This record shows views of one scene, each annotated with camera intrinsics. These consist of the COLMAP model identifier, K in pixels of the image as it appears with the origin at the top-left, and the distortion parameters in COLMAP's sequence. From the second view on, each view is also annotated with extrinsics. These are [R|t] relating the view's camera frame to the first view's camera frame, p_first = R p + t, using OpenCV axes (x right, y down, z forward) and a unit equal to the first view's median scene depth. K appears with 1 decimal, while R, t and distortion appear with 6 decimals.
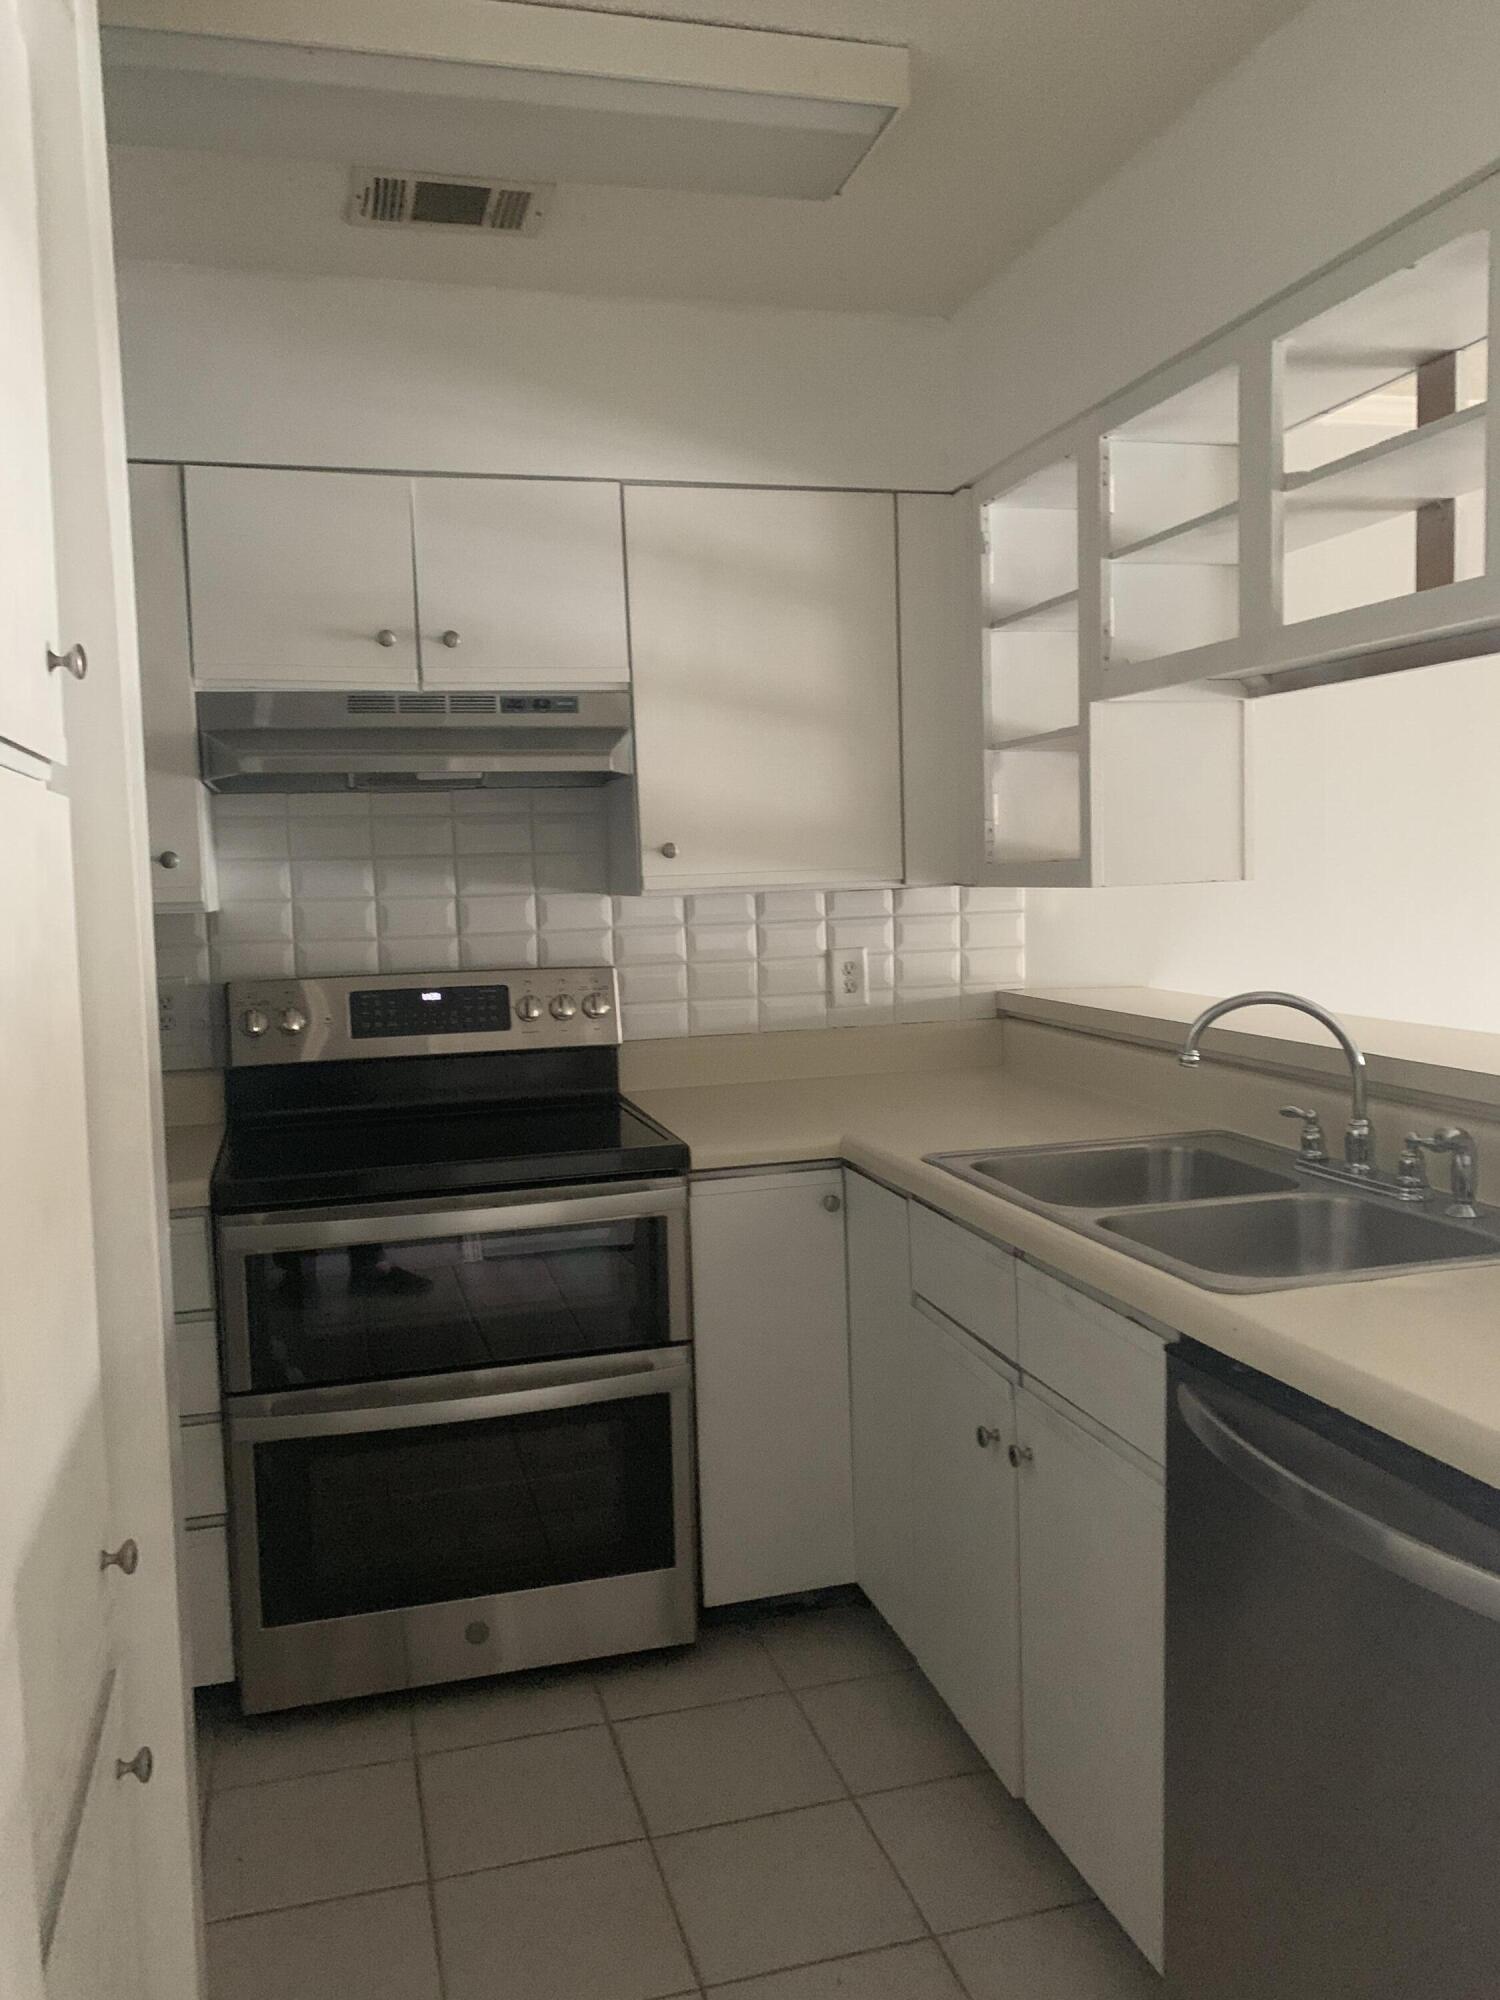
lens RADIAL K [[1517.2, 0, 748.4], [0, 1517.2, 1000.0], [0, 0, 1]] dist [0.001901, 0.000278]
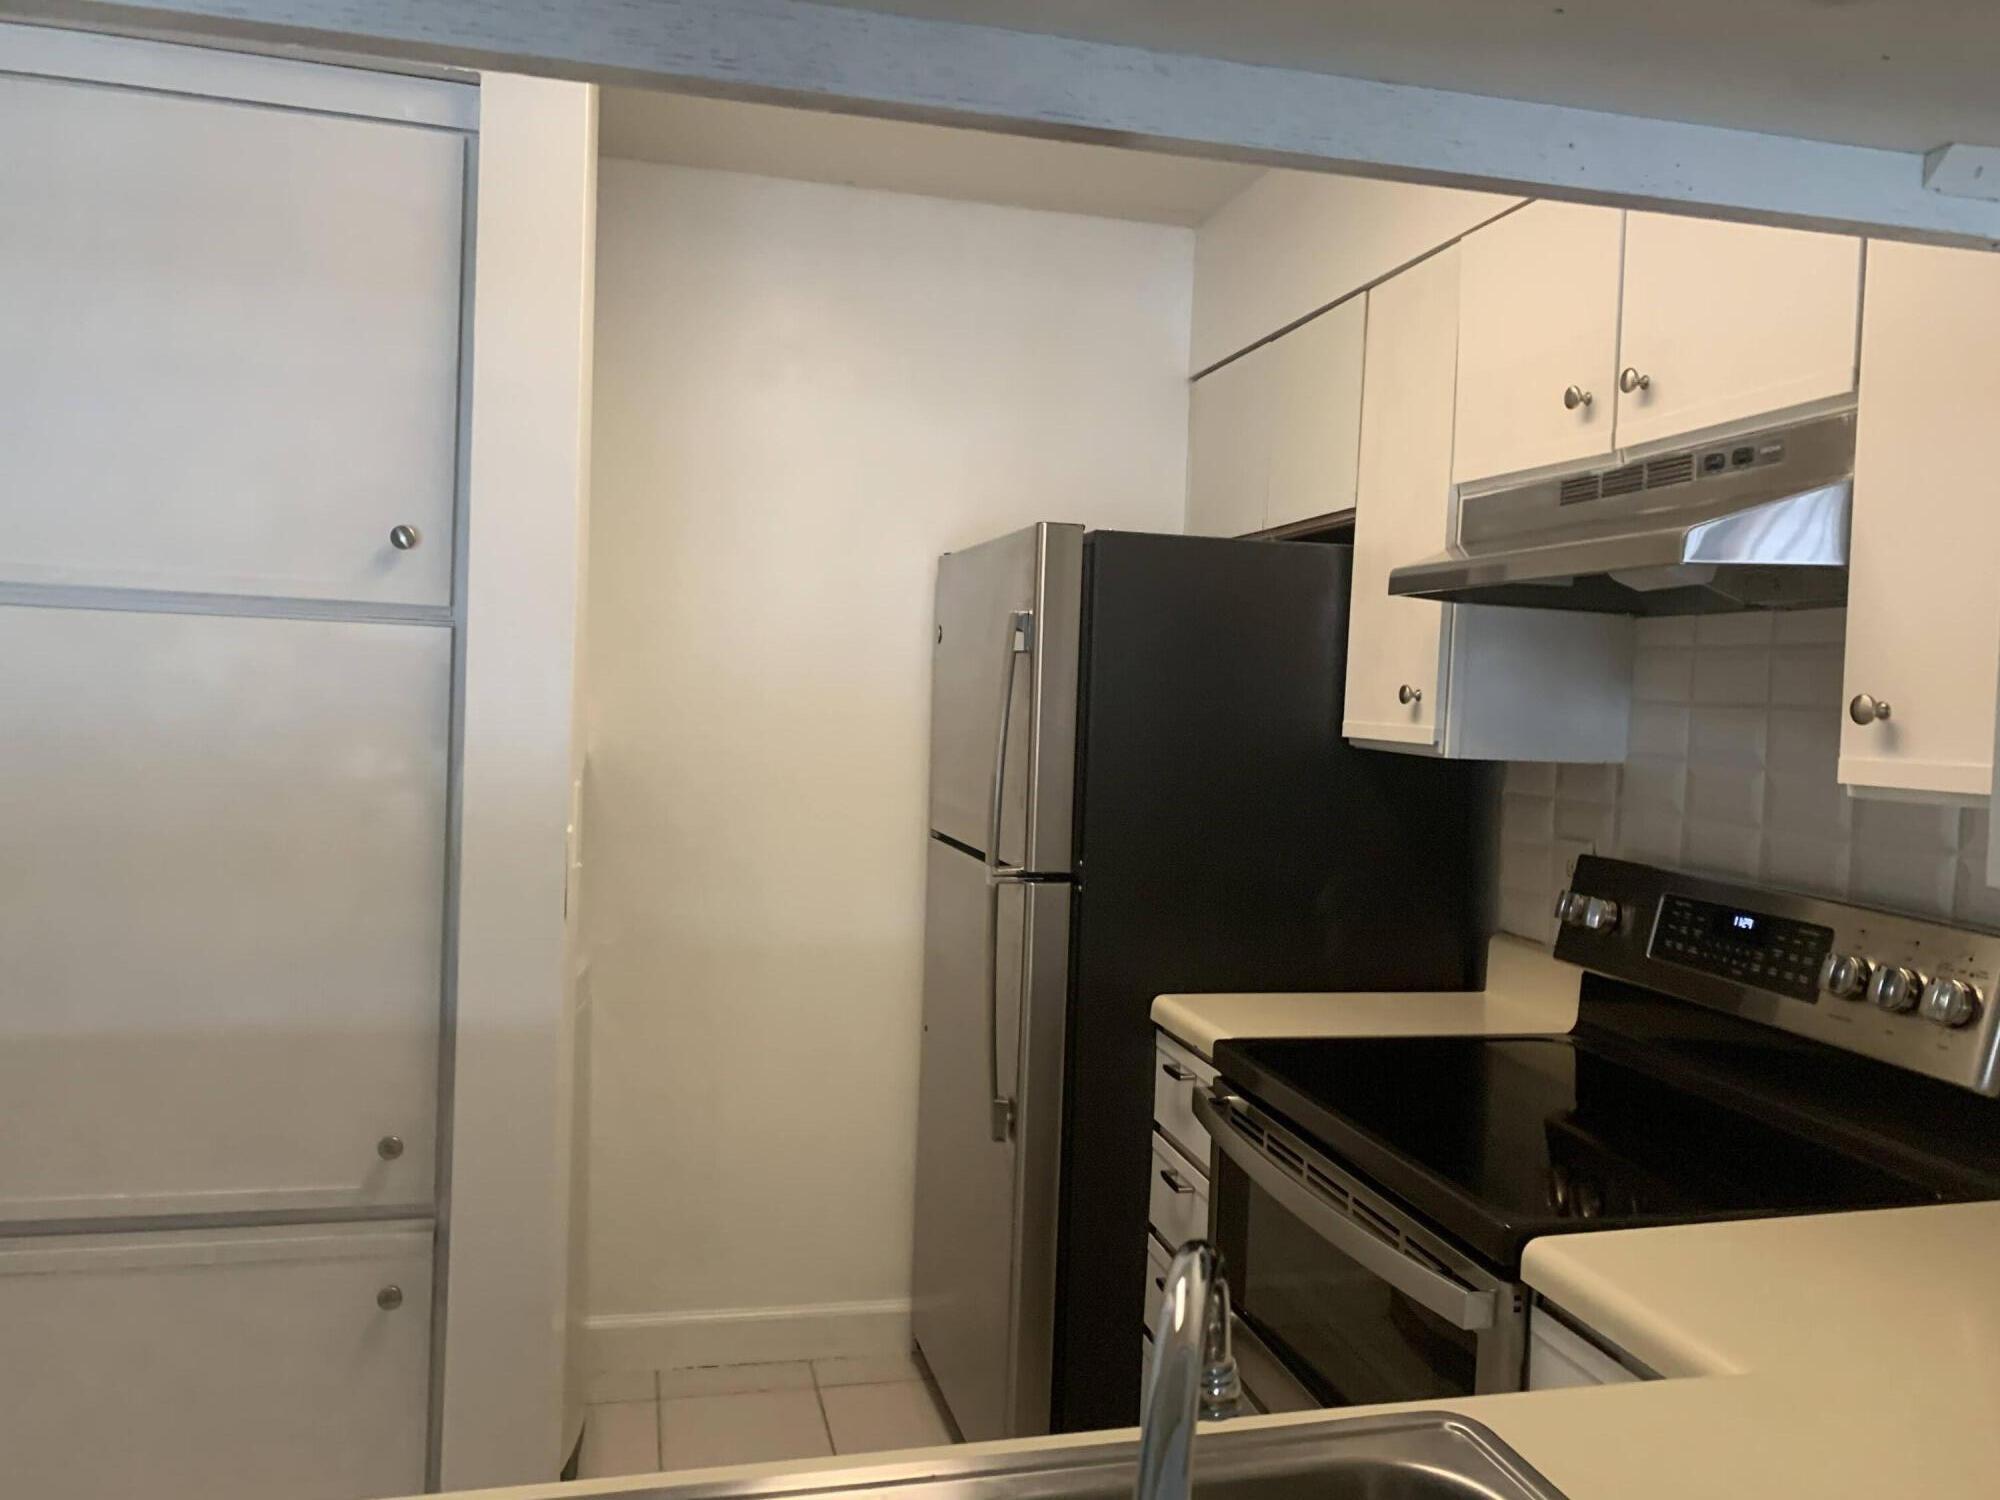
lens RADIAL K [[1517.2, 0, 1001.8], [0, 1517.2, 746.9], [0, 0, 1]] dist [0.001901, 0.000278]
pose [[-0.034264, 0.067101, -0.997158, 0.440963], [-0.118950, 0.990378, 0.070732, -0.084359], [0.992309, 0.121035, -0.025952, 0.693528]]
